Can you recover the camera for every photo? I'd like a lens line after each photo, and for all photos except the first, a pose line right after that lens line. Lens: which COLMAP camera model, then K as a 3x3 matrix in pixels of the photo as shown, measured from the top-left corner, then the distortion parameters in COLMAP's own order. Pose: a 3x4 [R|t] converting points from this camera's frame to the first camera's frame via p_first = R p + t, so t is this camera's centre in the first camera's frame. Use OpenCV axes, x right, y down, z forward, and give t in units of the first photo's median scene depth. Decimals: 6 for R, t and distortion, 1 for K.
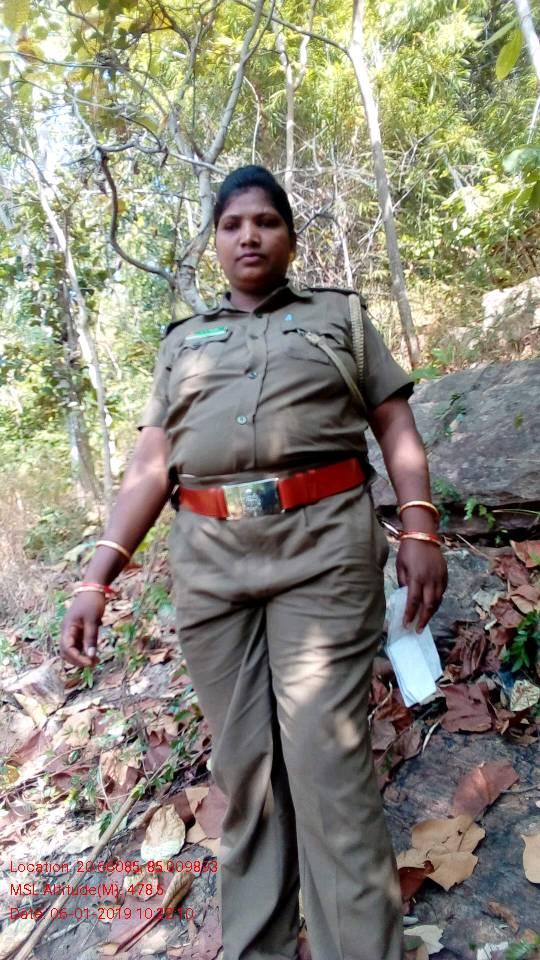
lens RADIAL K [[797.0, 0, 270.0], [0, 797.0, 480.0], [0, 0, 1]] dist [0.046200, -0.017560]
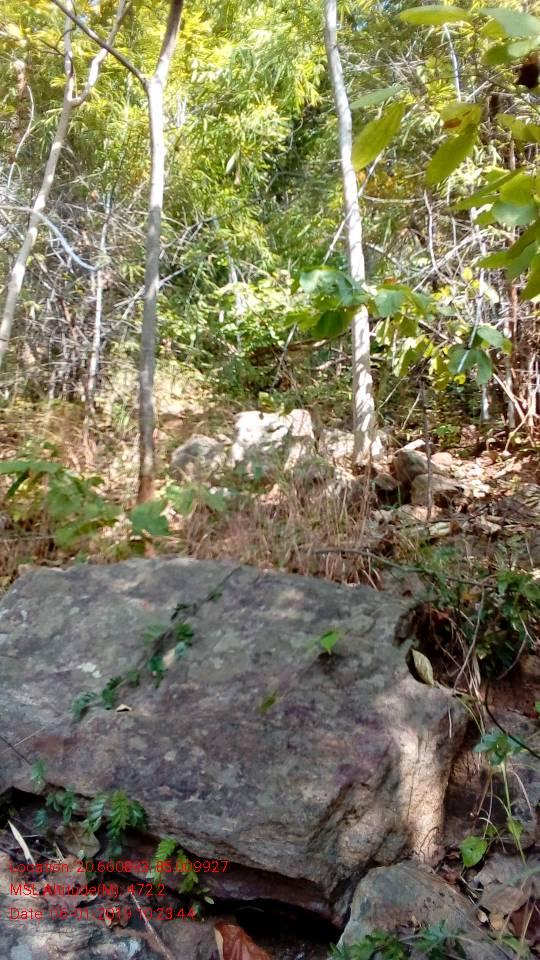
lens RADIAL K [[797.0, 0, 270.0], [0, 797.0, 480.0], [0, 0, 1]] dist [0.046200, -0.017560]
pose [[0.916754, 0.228749, 0.327468, 0.022339], [-0.204424, 0.972976, -0.107370, -0.051763], [-0.343180, 0.031489, 0.938742, 0.129085]]
